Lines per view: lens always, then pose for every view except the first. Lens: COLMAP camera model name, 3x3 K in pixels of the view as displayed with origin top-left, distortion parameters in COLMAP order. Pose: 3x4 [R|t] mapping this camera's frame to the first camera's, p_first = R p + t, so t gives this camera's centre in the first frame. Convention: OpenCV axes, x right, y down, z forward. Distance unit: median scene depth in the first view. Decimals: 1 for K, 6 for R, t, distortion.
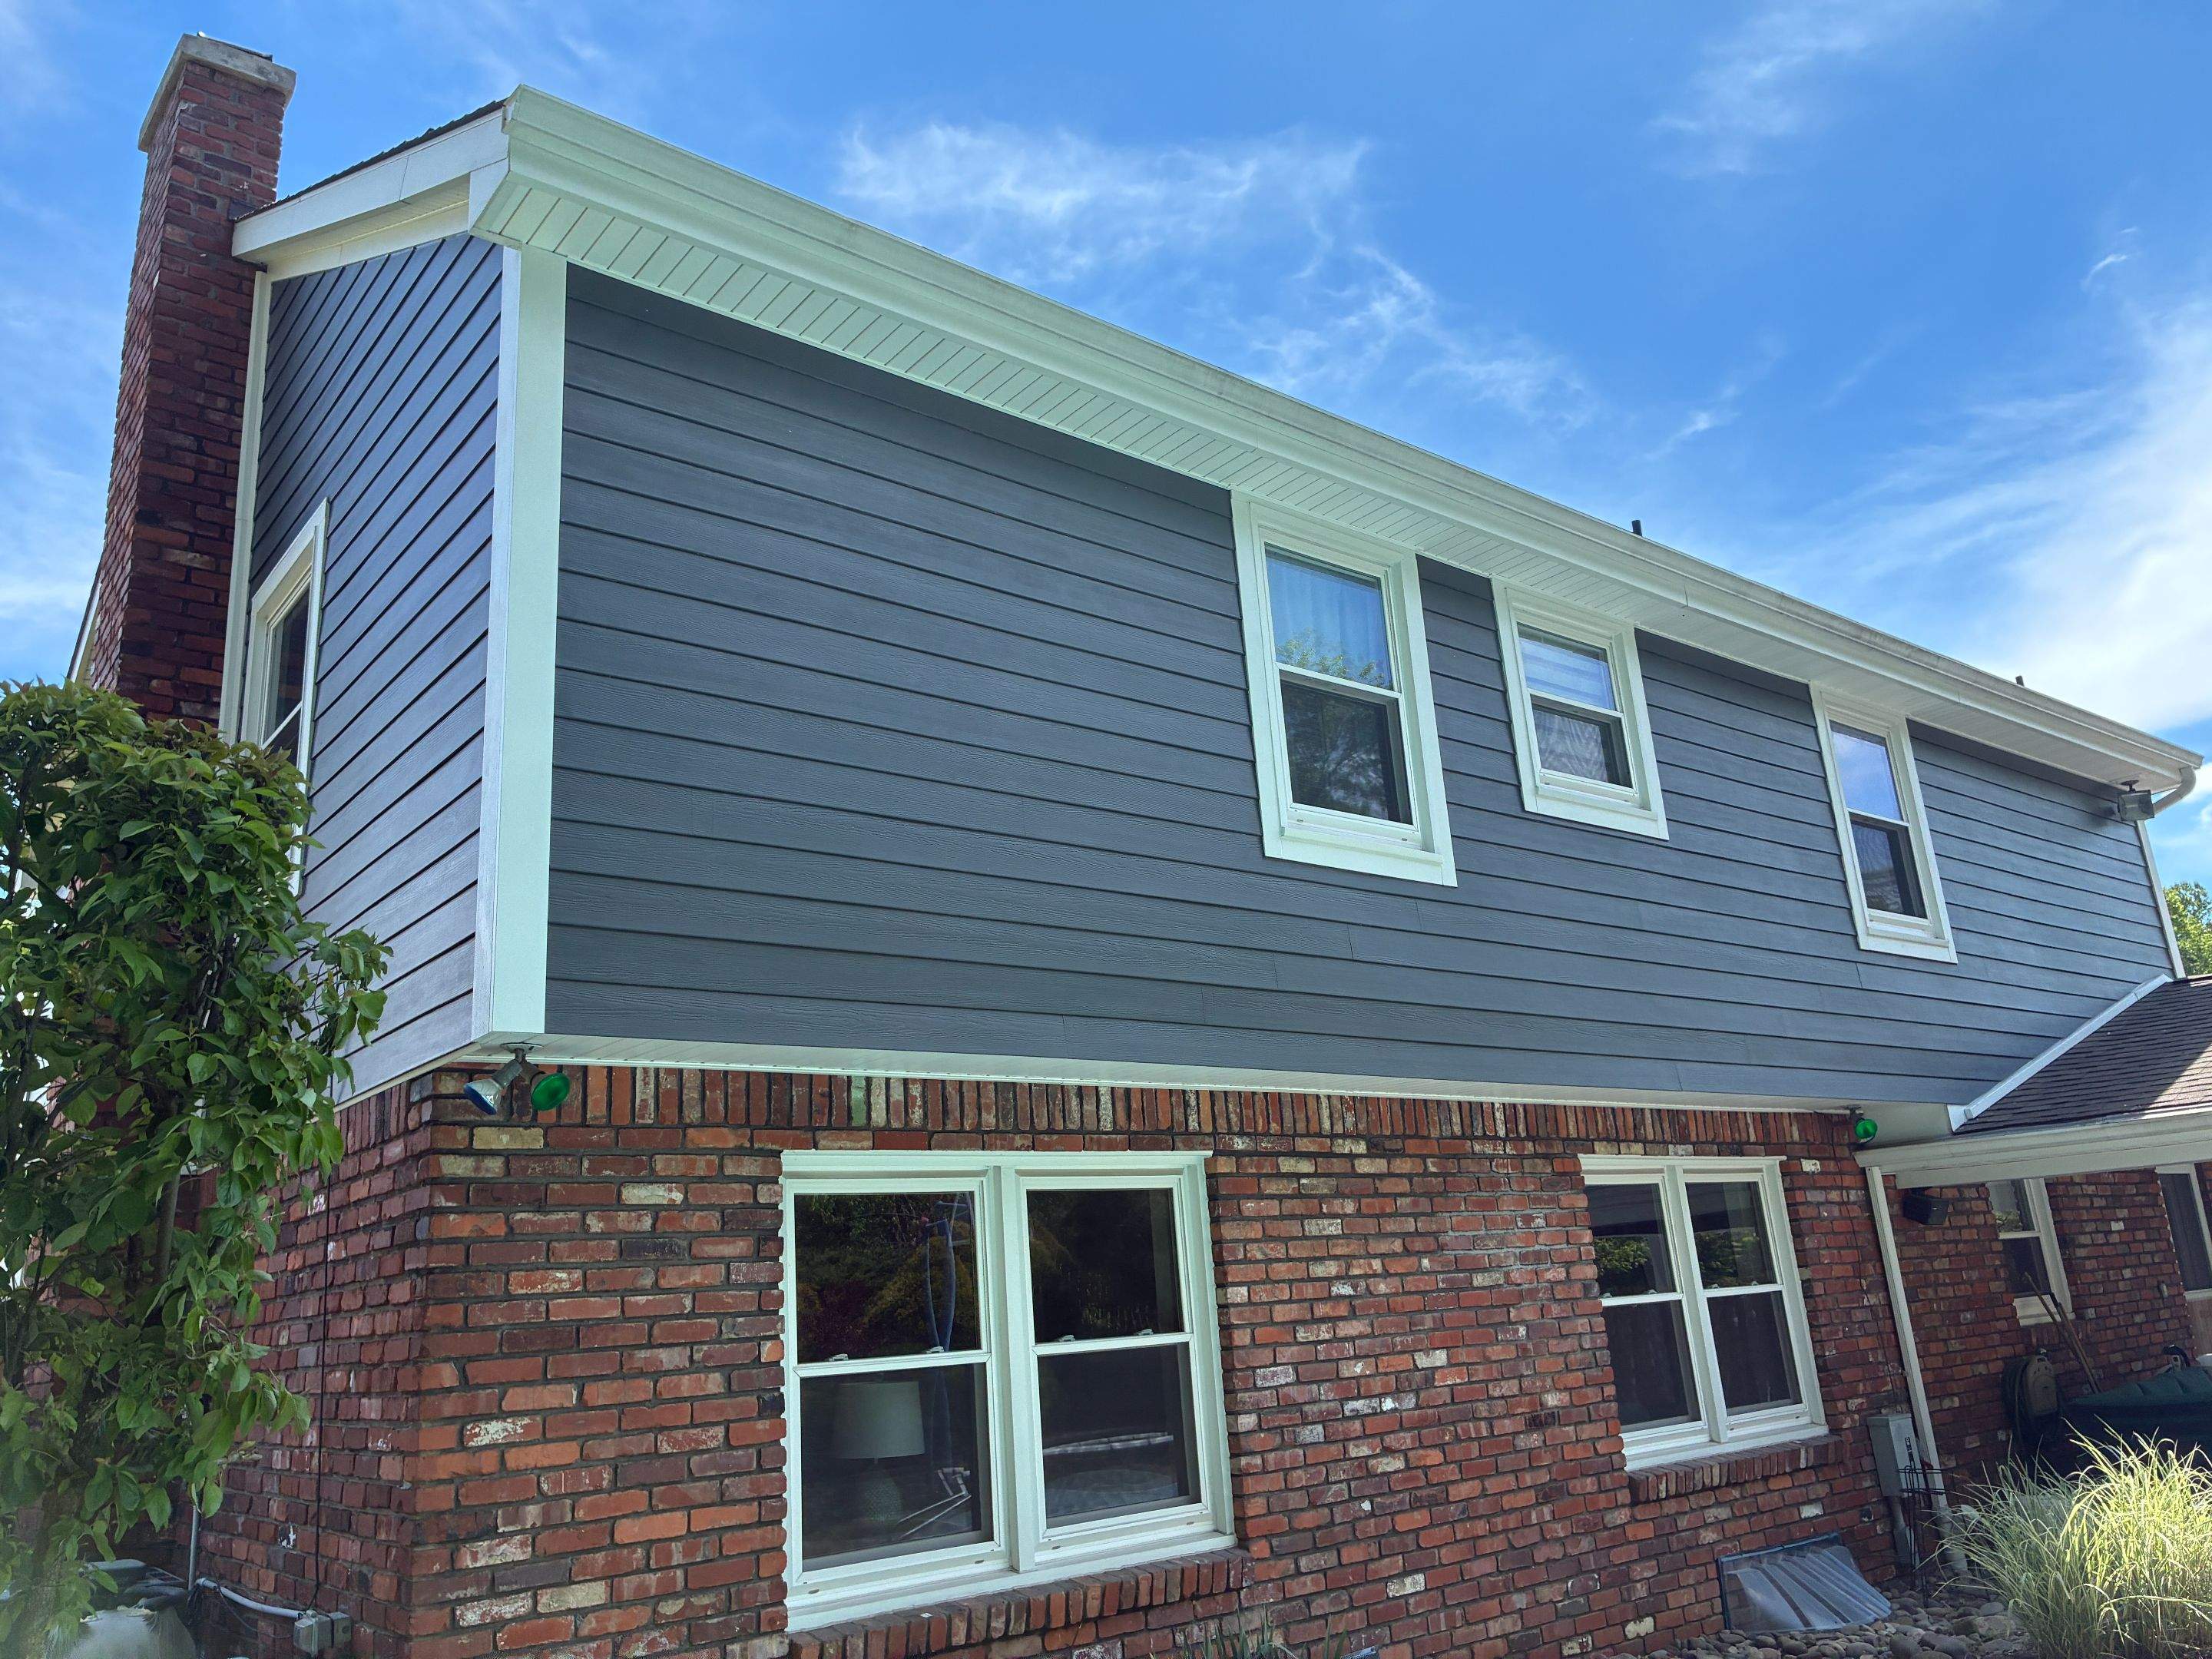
lens RADIAL K [[1684.3, 0, 1106.0], [0, 1684.3, 829.5], [0, 0, 1]] dist [0.047332, -0.055751]
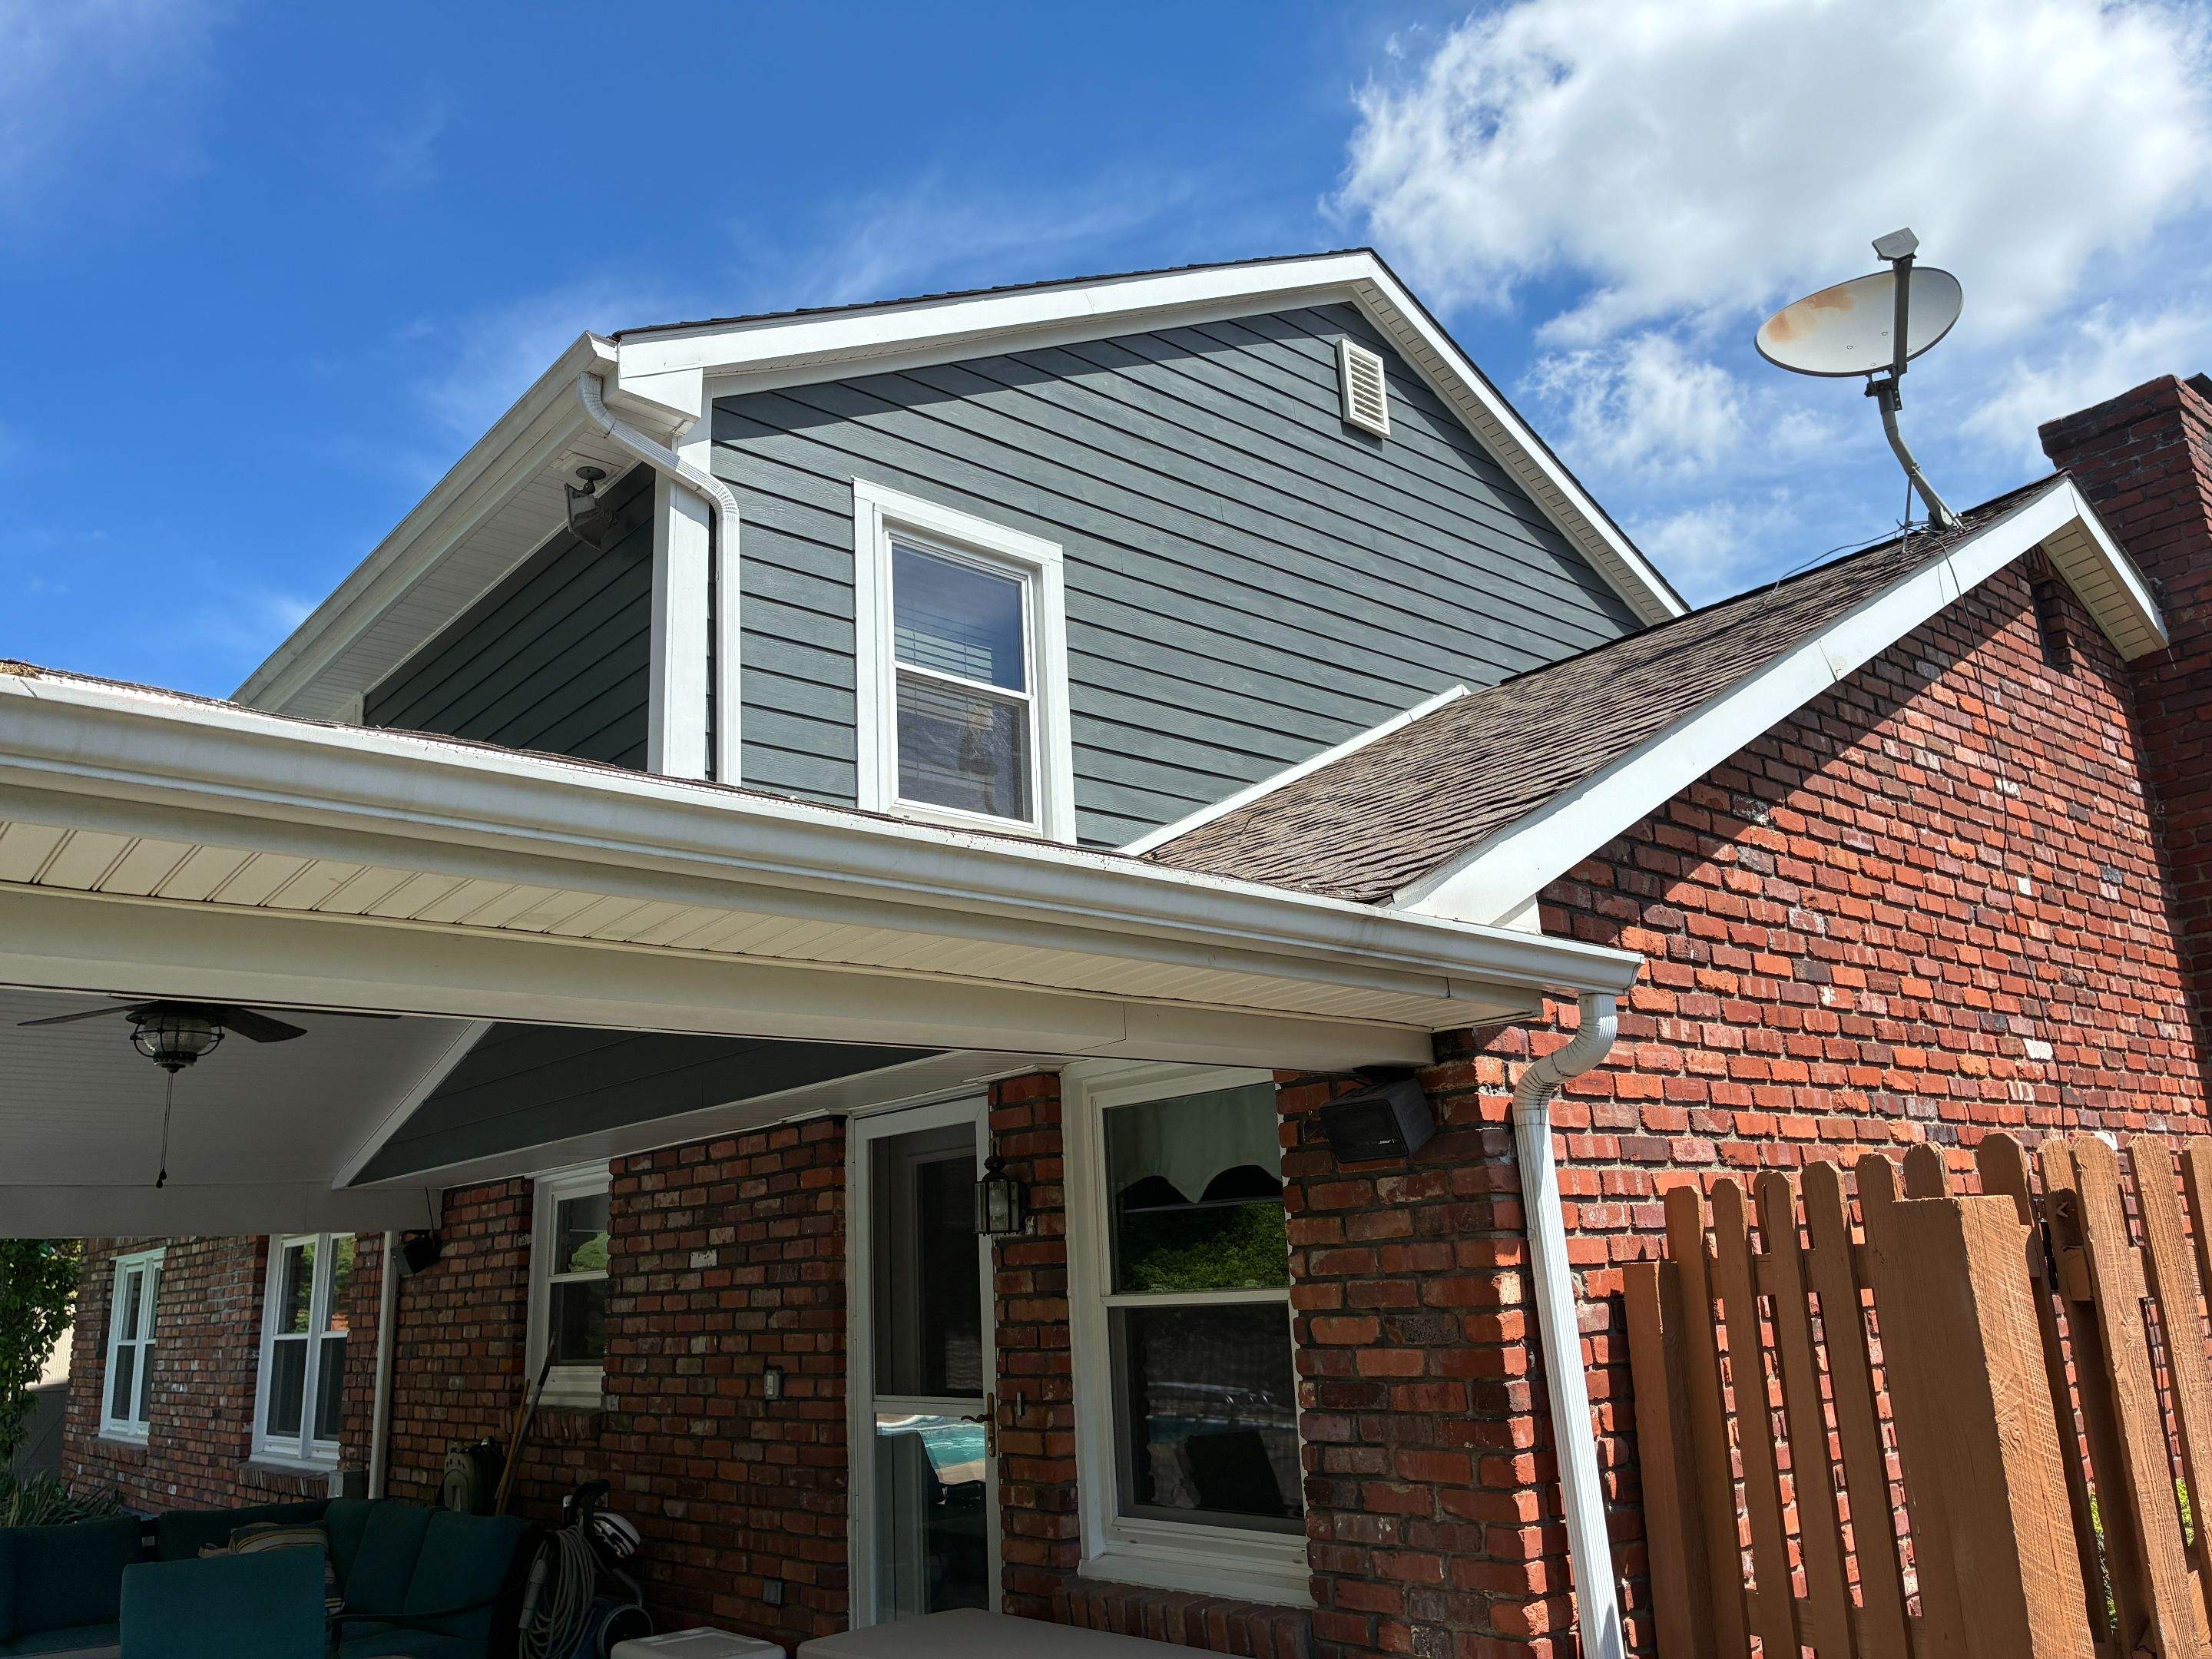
lens RADIAL K [[1664.4, 0, 1101.5], [0, 1664.4, 858.8], [0, 0, 1]] dist [0.054290, -0.072347]
pose [[0.037190, -0.176836, -0.983537, 1.945667], [0.323309, 0.933413, -0.155599, 0.396645], [0.945562, -0.312200, 0.091886, 1.858136]]
